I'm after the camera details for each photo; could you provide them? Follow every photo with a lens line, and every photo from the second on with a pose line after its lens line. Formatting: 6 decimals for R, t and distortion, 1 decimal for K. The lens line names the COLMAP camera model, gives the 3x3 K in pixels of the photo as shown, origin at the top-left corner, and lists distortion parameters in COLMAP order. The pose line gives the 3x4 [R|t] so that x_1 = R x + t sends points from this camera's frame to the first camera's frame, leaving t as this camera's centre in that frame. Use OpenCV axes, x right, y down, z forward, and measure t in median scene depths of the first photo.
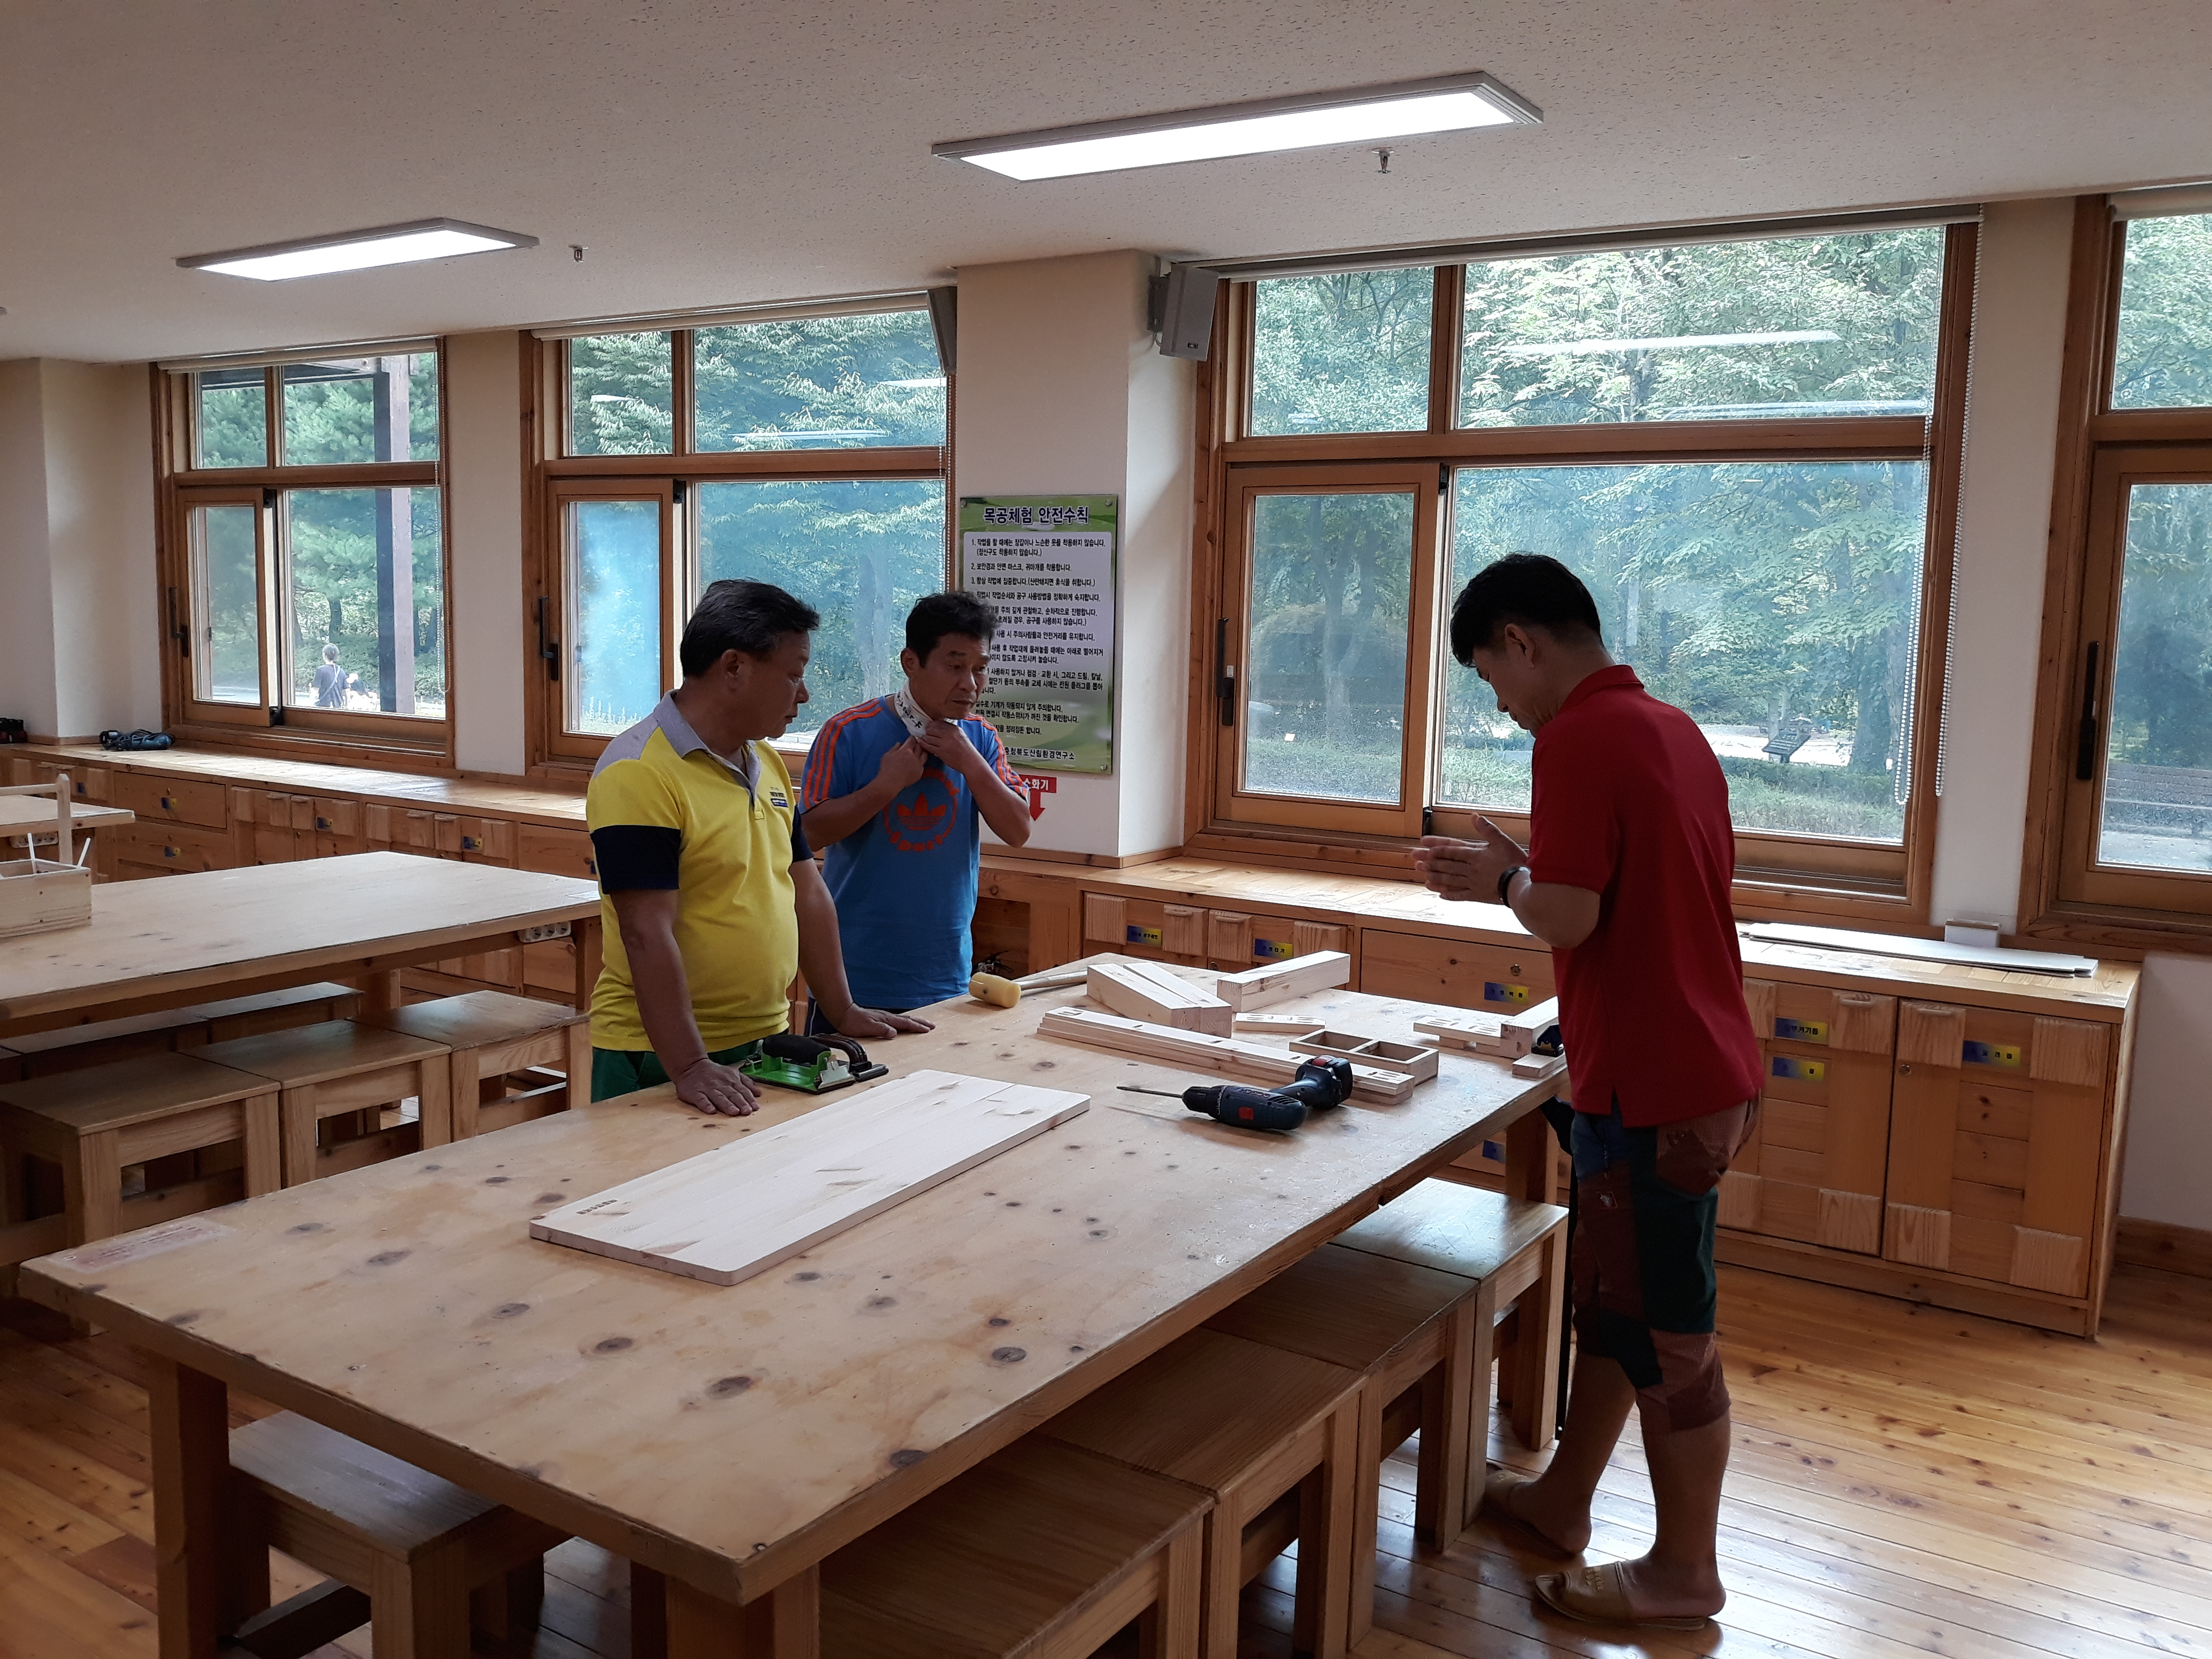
lens RADIAL K [[1812.9, 0, 1106.0], [0, 1812.9, 829.5], [0, 0, 1]] dist [0.103750, -0.173409]
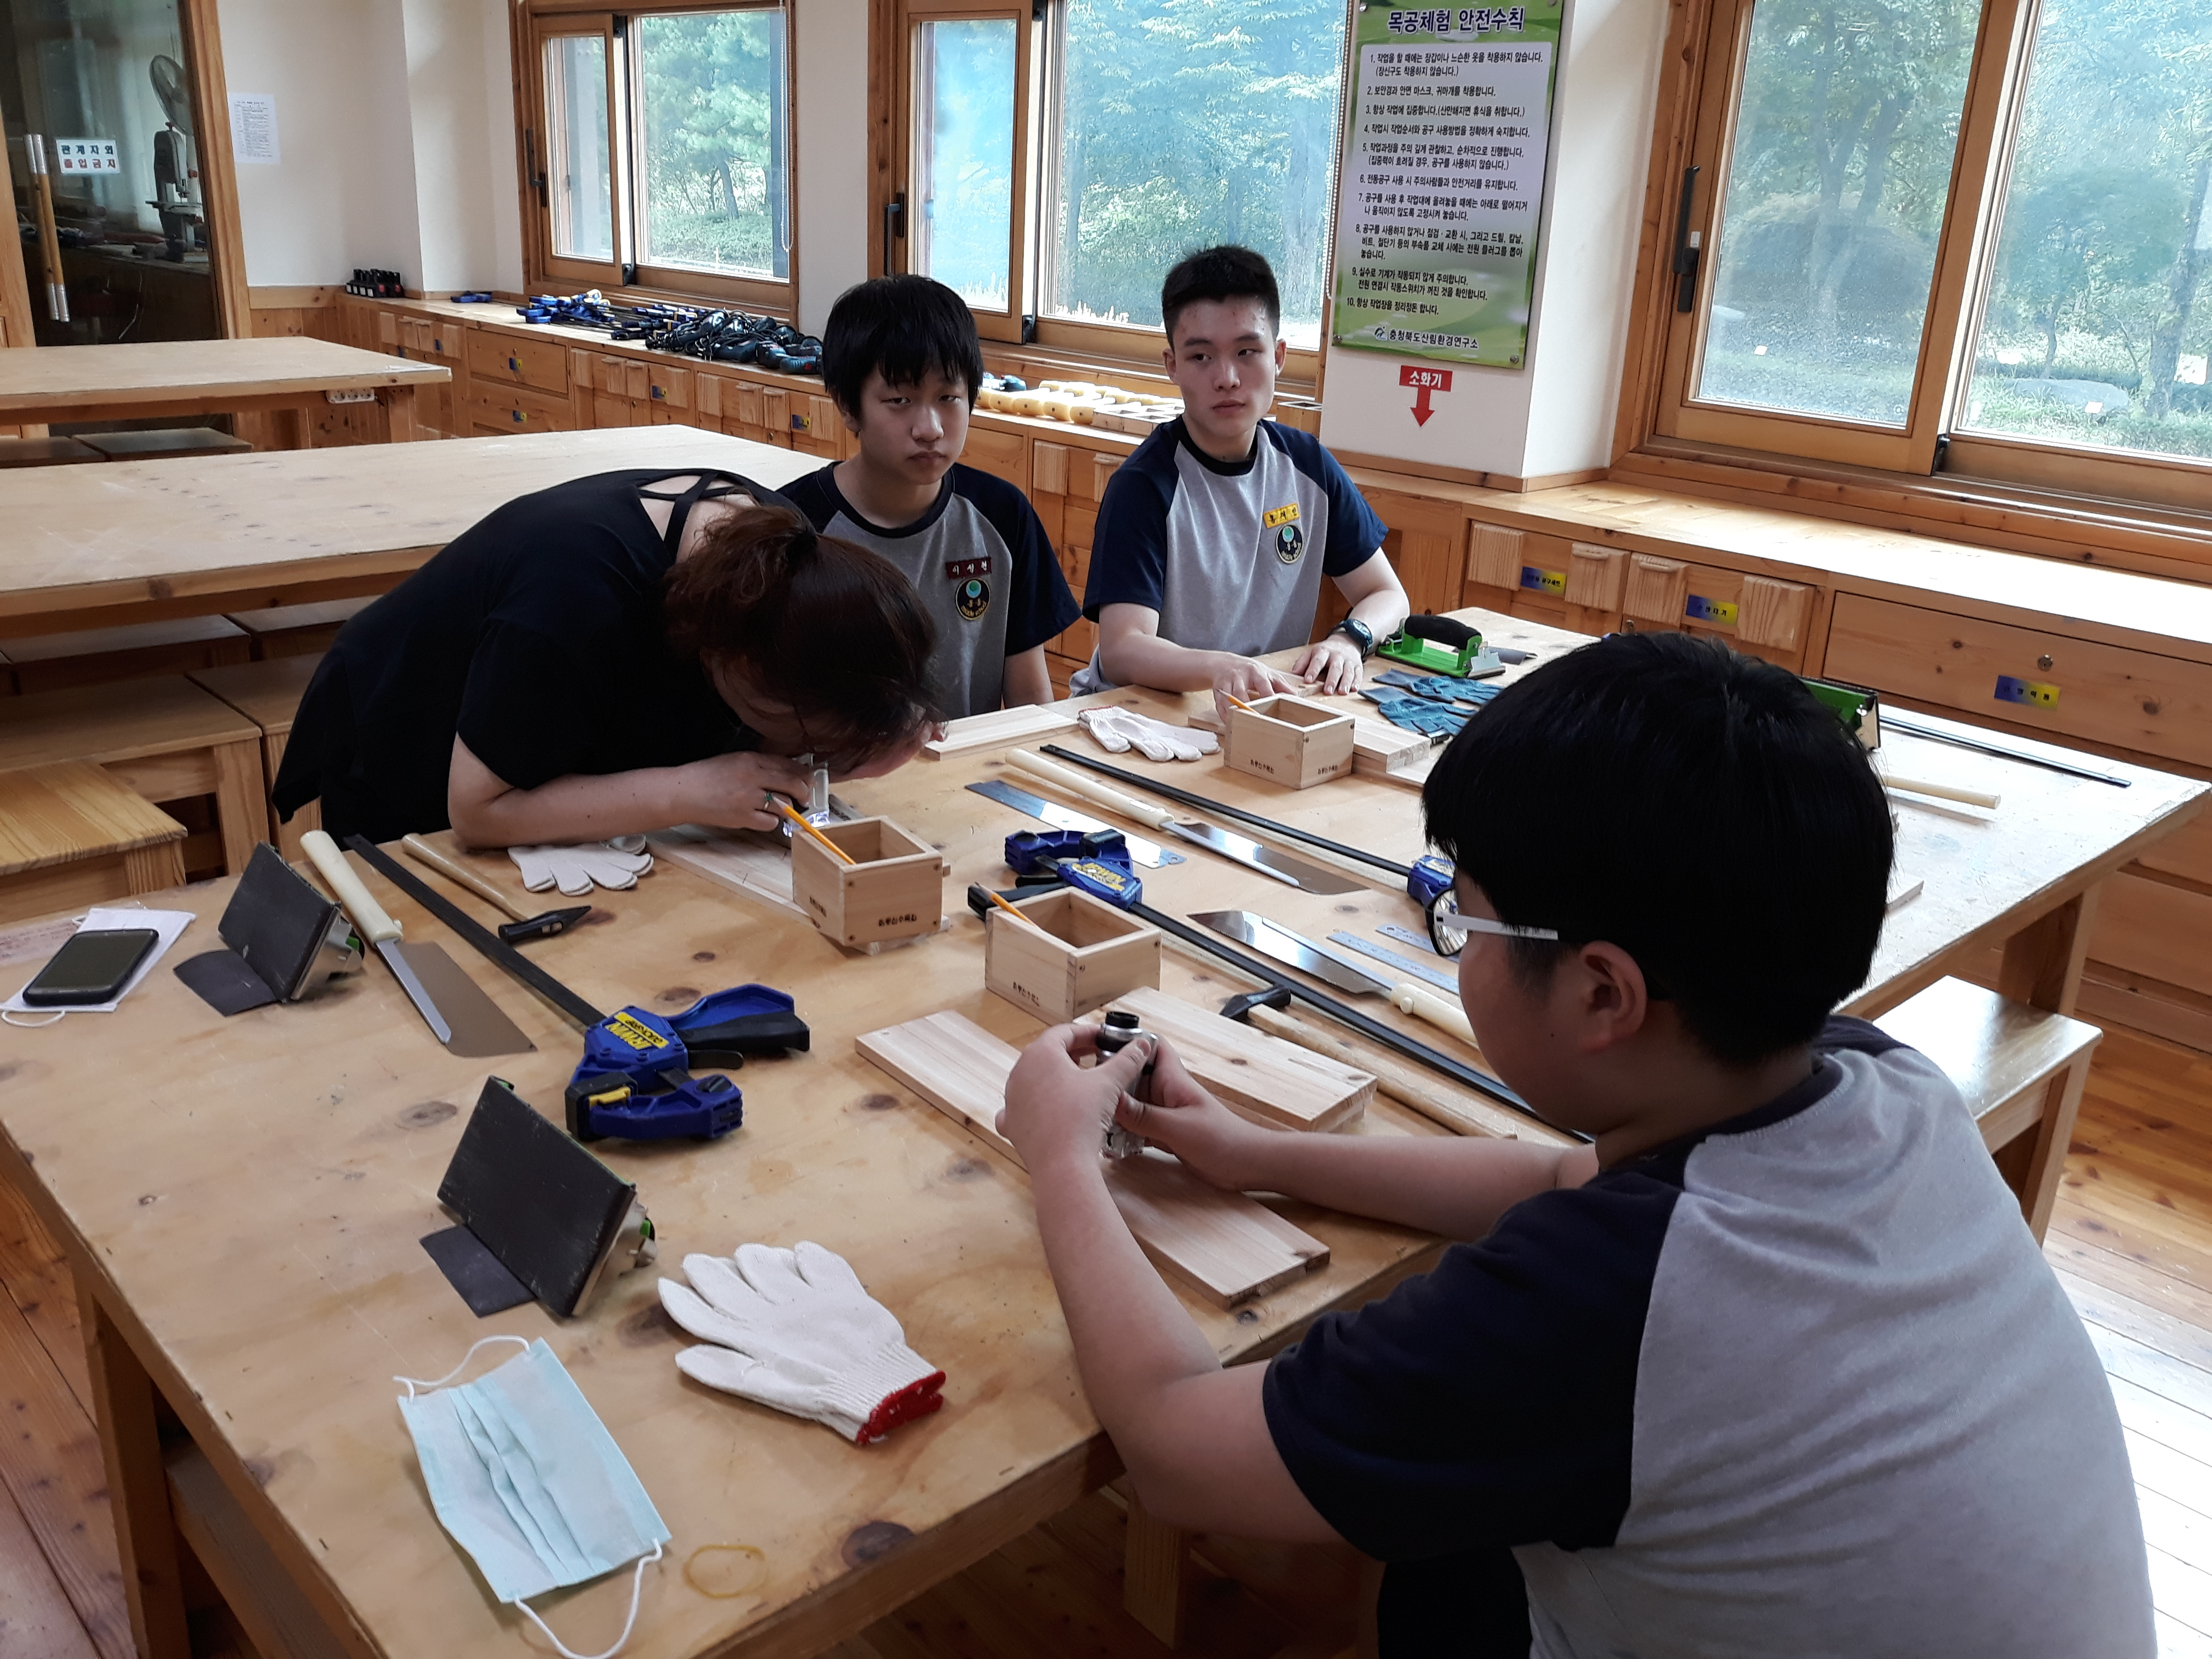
lens RADIAL K [[1858.7, 0, 1106.0], [0, 1858.7, 829.5], [0, 0, 1]] dist [0.006043, -0.099006]
pose [[0.973318, 0.094949, -0.208892, 0.013630], [-0.049549, 0.975861, 0.212696, 0.001741], [0.224045, -0.196671, 0.954528, 0.151265]]
